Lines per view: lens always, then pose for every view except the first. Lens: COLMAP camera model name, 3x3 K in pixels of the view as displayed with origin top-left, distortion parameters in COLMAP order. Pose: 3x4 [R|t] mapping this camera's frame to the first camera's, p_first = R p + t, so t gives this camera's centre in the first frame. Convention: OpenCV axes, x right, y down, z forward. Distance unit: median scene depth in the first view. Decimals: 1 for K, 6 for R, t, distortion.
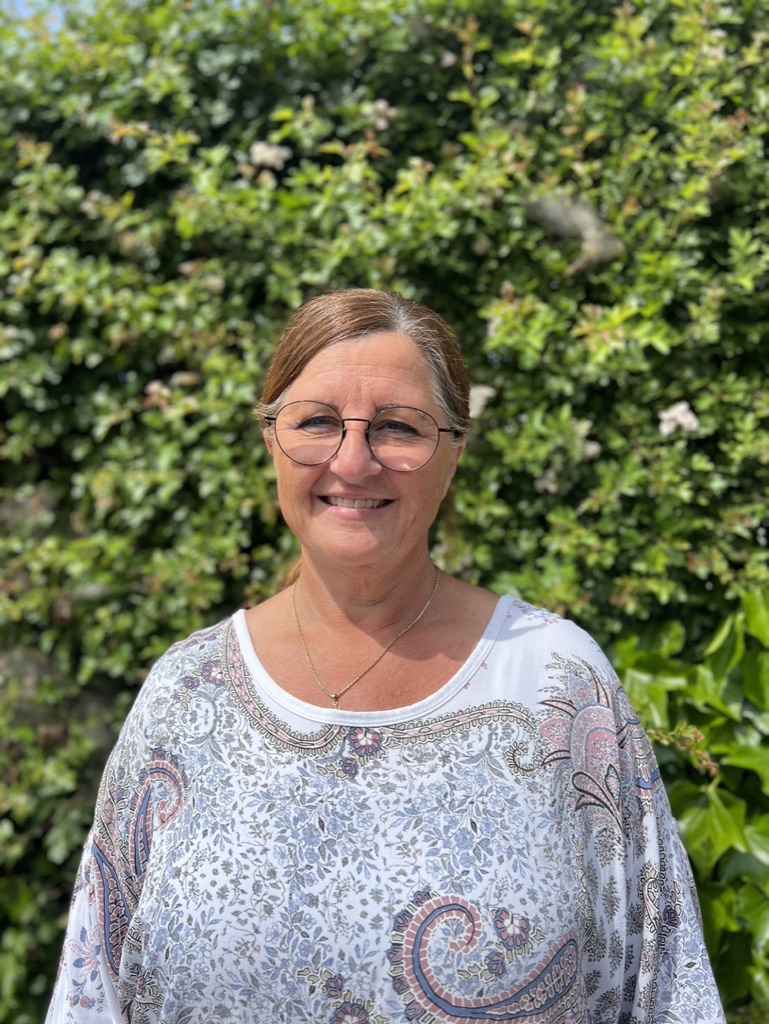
lens RADIAL K [[787.1, 0, 384.7], [0, 787.1, 519.0], [0, 0, 1]] dist [0.039167, -0.039972]
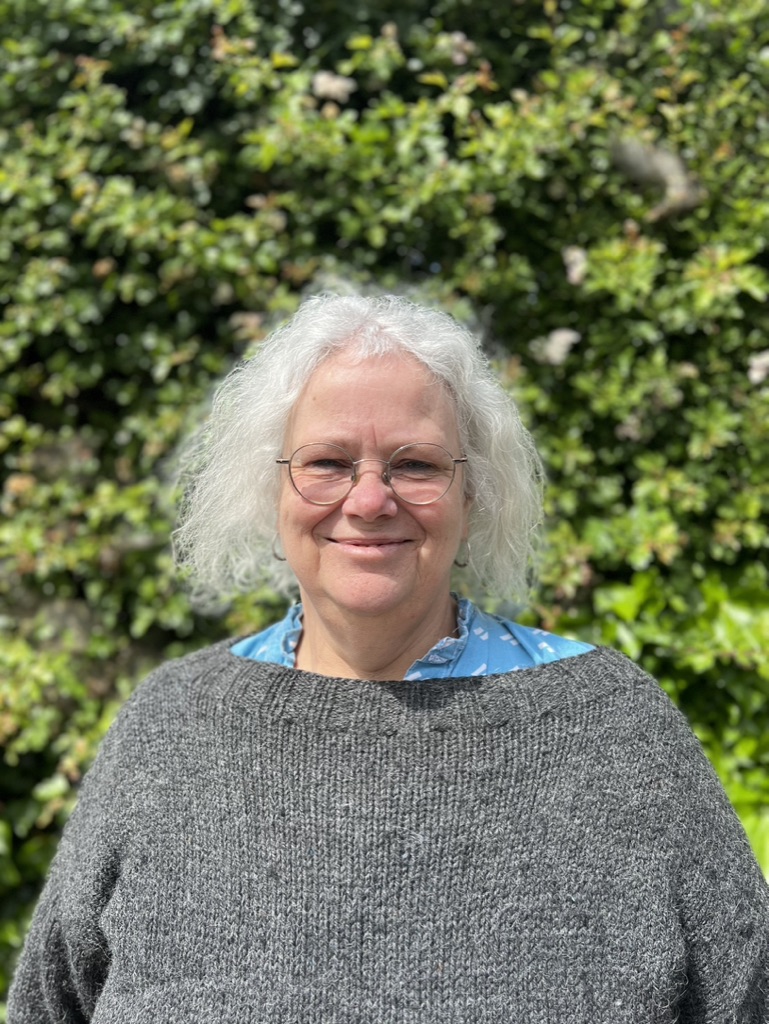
lens RADIAL K [[787.1, 0, 385.0], [0, 787.1, 512.2], [0, 0, 1]] dist [0.039167, -0.039972]
pose [[0.996669, 0.004669, 0.081417, -0.169838], [-0.007379, 0.999427, 0.033019, 0.025701], [-0.081216, -0.033510, 0.996133, 0.020615]]
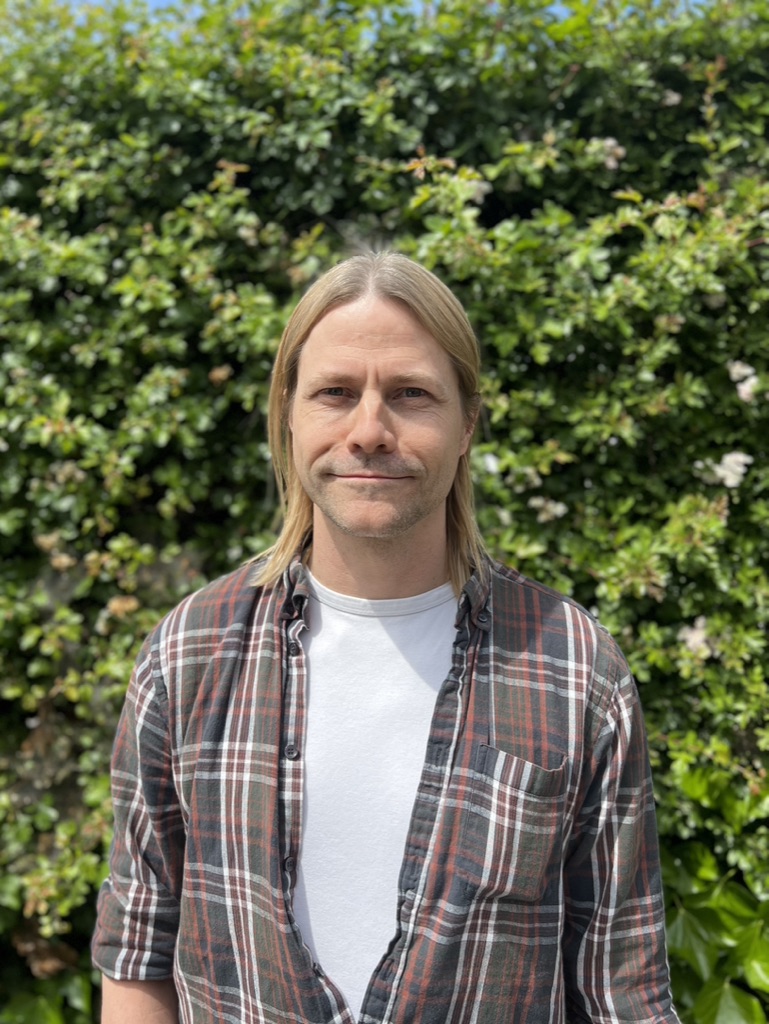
lens RADIAL K [[787.1, 0, 378.8], [0, 787.1, 520.9], [0, 0, 1]] dist [0.039167, -0.039972]
pose [[0.993857, 0.011711, 0.110049, -0.368153], [-0.009855, 0.999800, -0.017398, -0.064401], [-0.110231, 0.016206, 0.993774, 0.120619]]
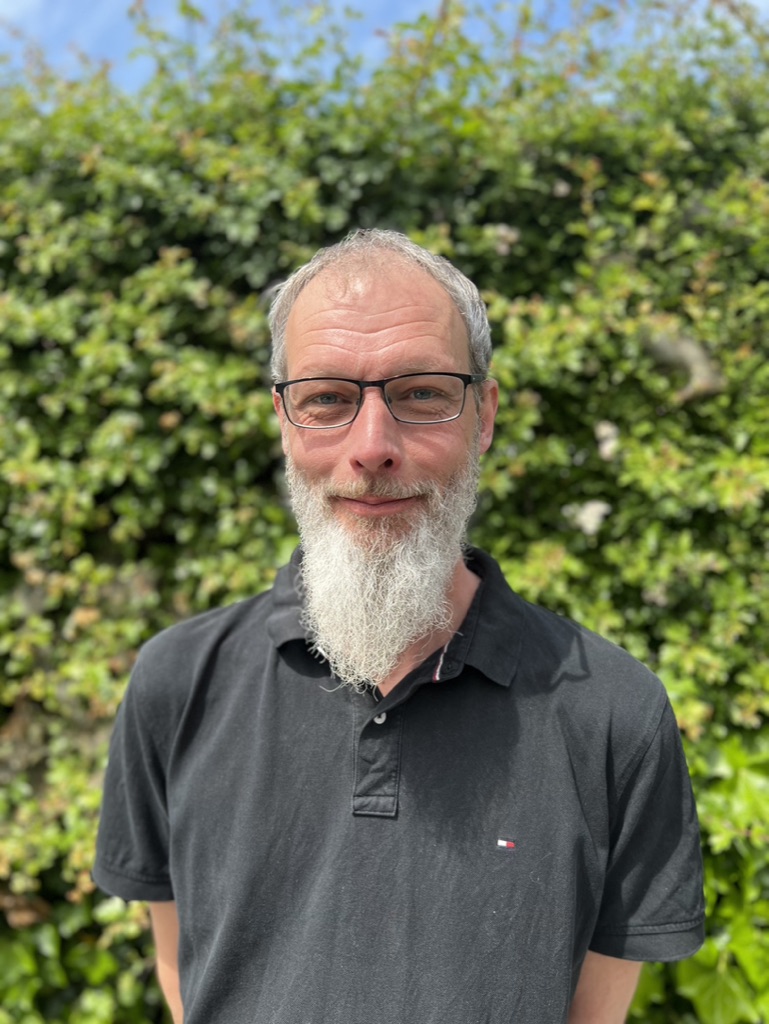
lens RADIAL K [[787.1, 0, 386.1], [0, 787.1, 515.8], [0, 0, 1]] dist [0.039167, -0.039972]
pose [[0.995627, 0.027459, 0.089290, -0.245630], [-0.028329, 0.999563, 0.008494, -0.141473], [-0.089018, -0.010986, 0.995969, -0.053502]]
